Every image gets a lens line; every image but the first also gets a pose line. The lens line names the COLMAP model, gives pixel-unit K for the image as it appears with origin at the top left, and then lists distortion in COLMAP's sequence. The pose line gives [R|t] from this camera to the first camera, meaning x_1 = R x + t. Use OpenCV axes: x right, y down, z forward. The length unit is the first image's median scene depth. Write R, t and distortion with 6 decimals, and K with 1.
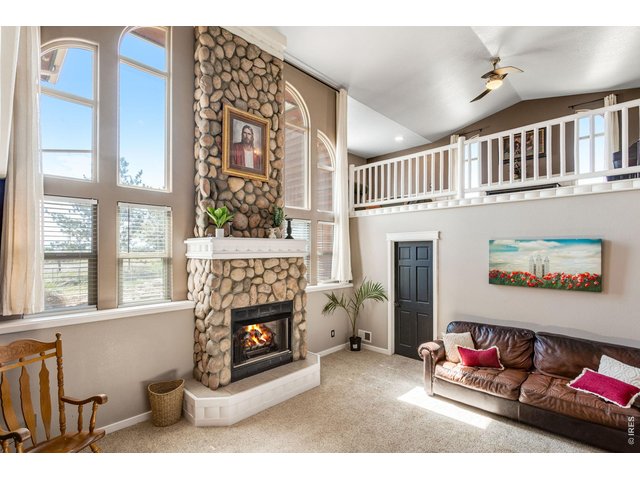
lens RADIAL K [[307.1, 0, 318.6], [0, 307.1, 244.2], [0, 0, 1]] dist [0.000693, 0.001704]
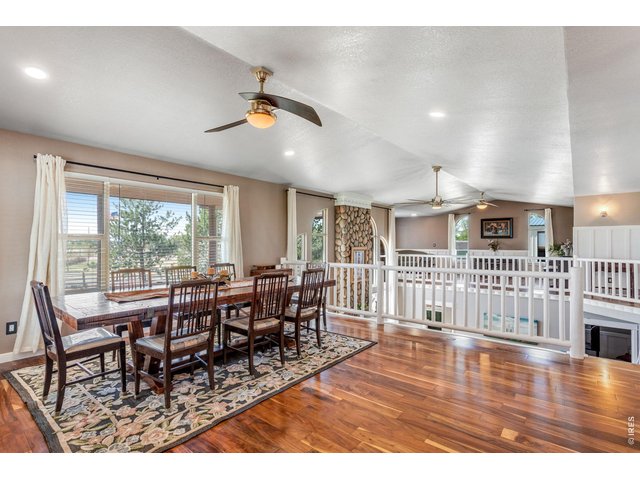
lens RADIAL K [[307.1, 0, 321.8], [0, 307.1, 242.8], [0, 0, 1]] dist [0.000693, 0.001704]
pose [[0.996871, 0.004237, 0.078926, -0.591536], [-0.005296, 0.999899, 0.013210, -0.465090], [-0.078863, -0.013587, 0.996793, -0.823400]]
